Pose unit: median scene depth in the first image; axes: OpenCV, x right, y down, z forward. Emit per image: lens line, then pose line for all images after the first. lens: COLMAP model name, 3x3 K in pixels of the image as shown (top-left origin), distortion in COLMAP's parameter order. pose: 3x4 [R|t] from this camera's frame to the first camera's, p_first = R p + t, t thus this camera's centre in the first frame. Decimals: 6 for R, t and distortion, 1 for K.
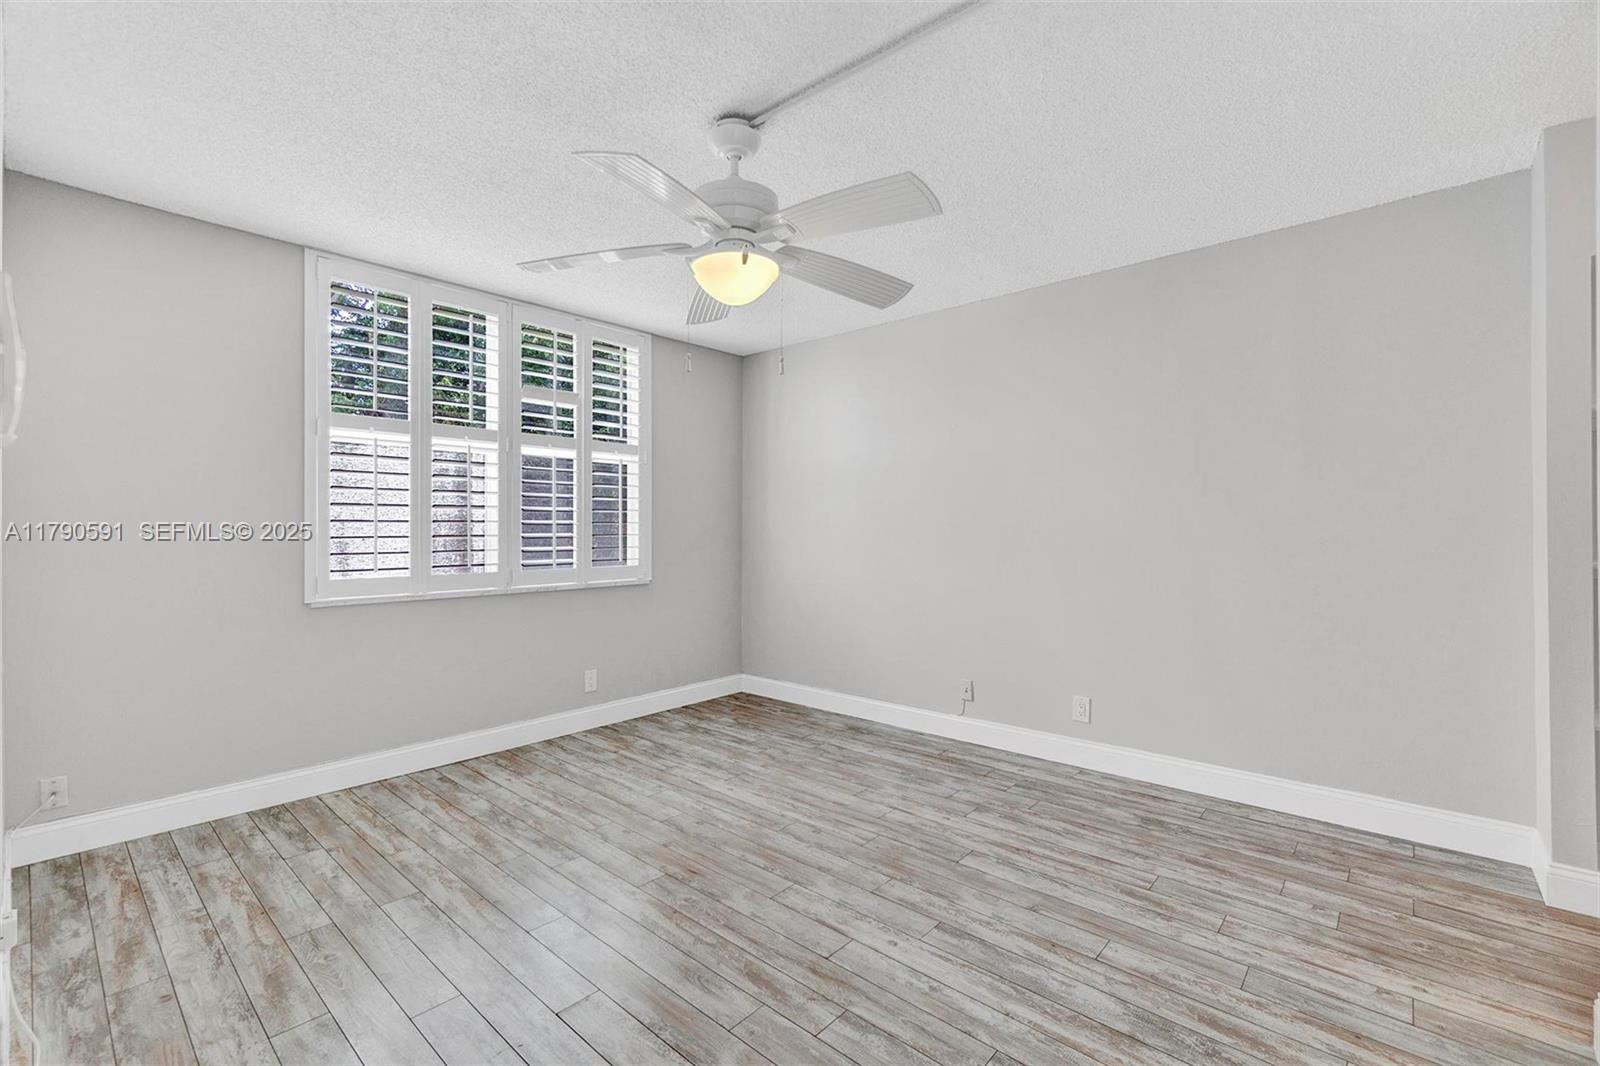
lens RADIAL K [[697.8, 0, 766.2], [0, 697.8, 517.8], [0, 0, 1]] dist [-0.007349, 0.002770]
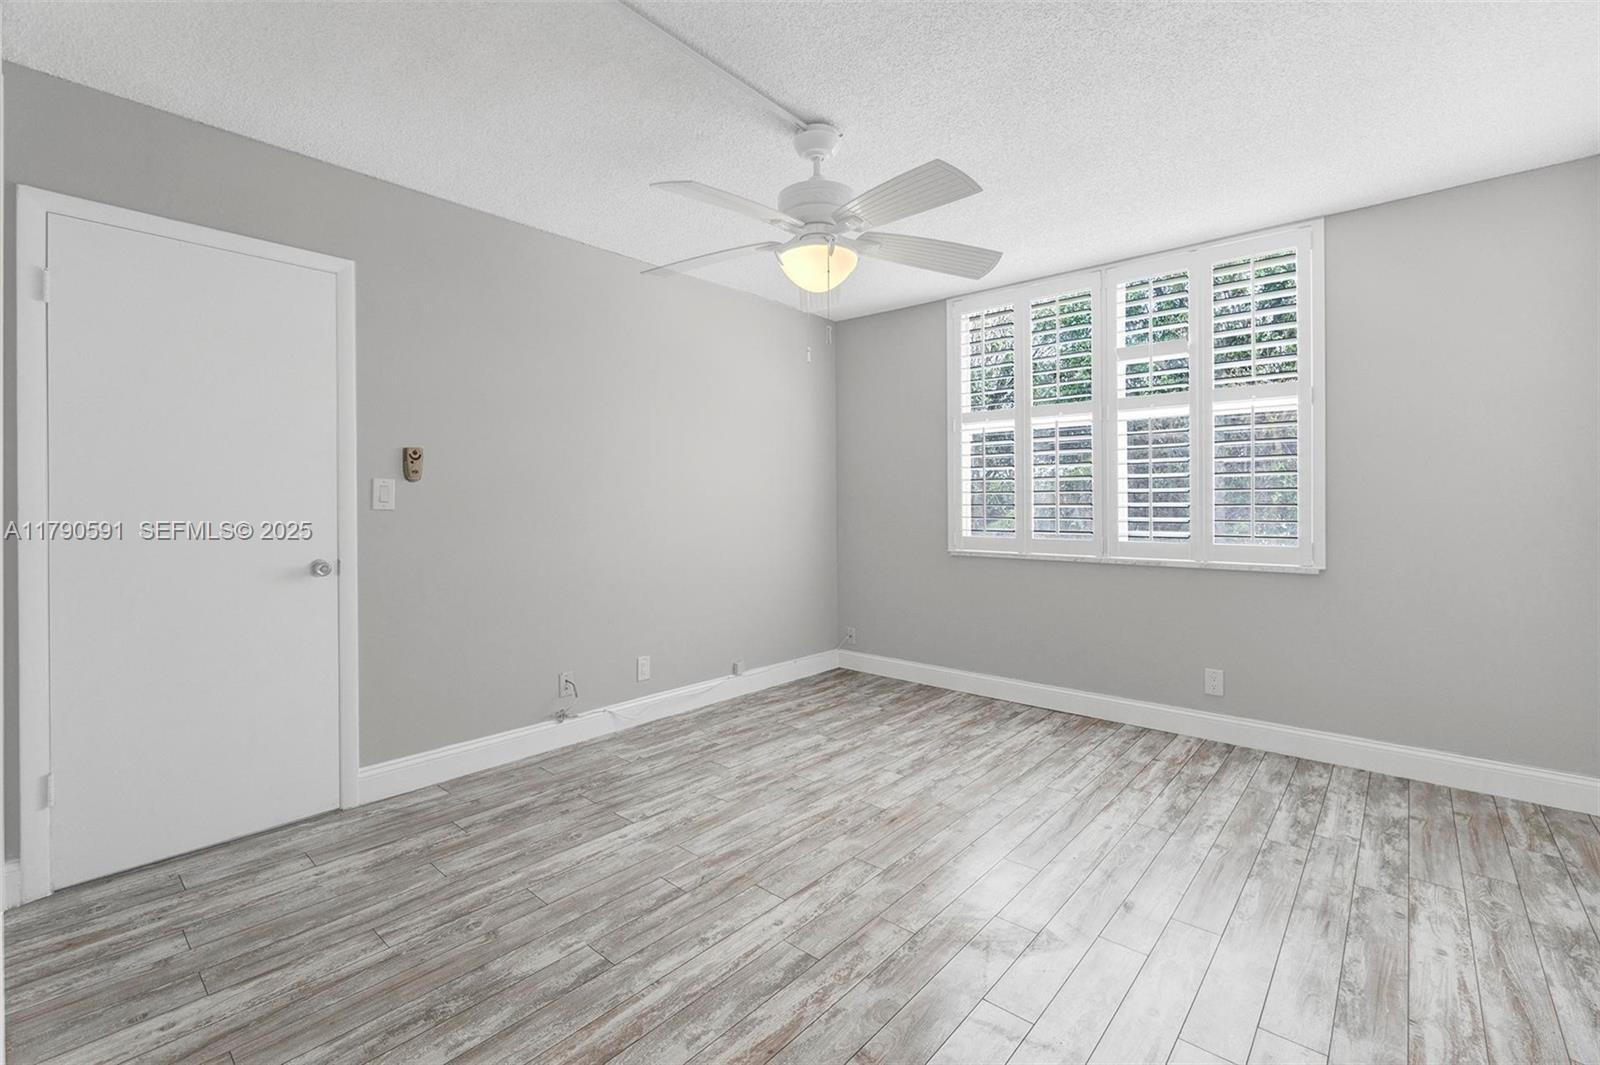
lens RADIAL K [[697.8, 0, 798.9], [0, 697.8, 505.7], [0, 0, 1]] dist [-0.007349, 0.002770]
pose [[0.028206, 0.002564, -0.999599, 0.825852], [0.014635, 0.999888, 0.002977, 0.023504], [0.999495, -0.014713, 0.028165, 0.729966]]
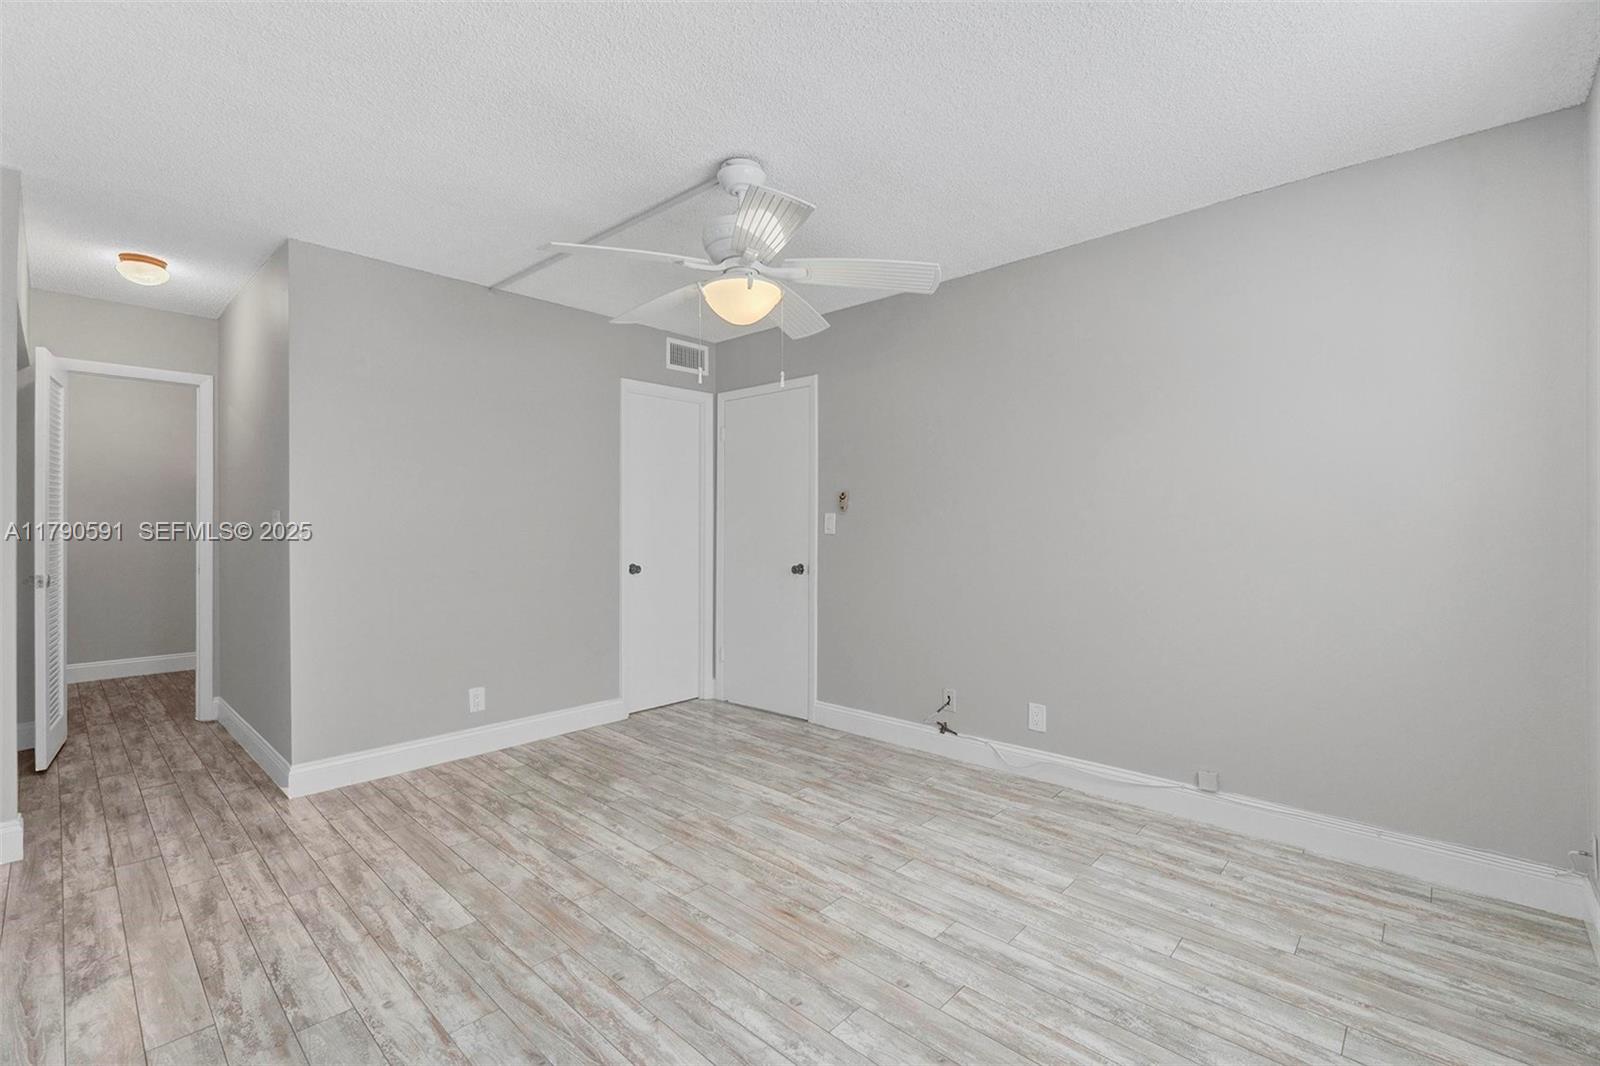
lens RADIAL K [[697.8, 0, 774.1], [0, 697.8, 533.7], [0, 0, 1]] dist [-0.007349, 0.002770]
pose [[-0.999903, -0.000152, 0.013950, -0.086224], [-0.000153, 1.000000, -0.000112, 0.023742], [-0.013950, -0.000114, -0.999903, 1.644971]]
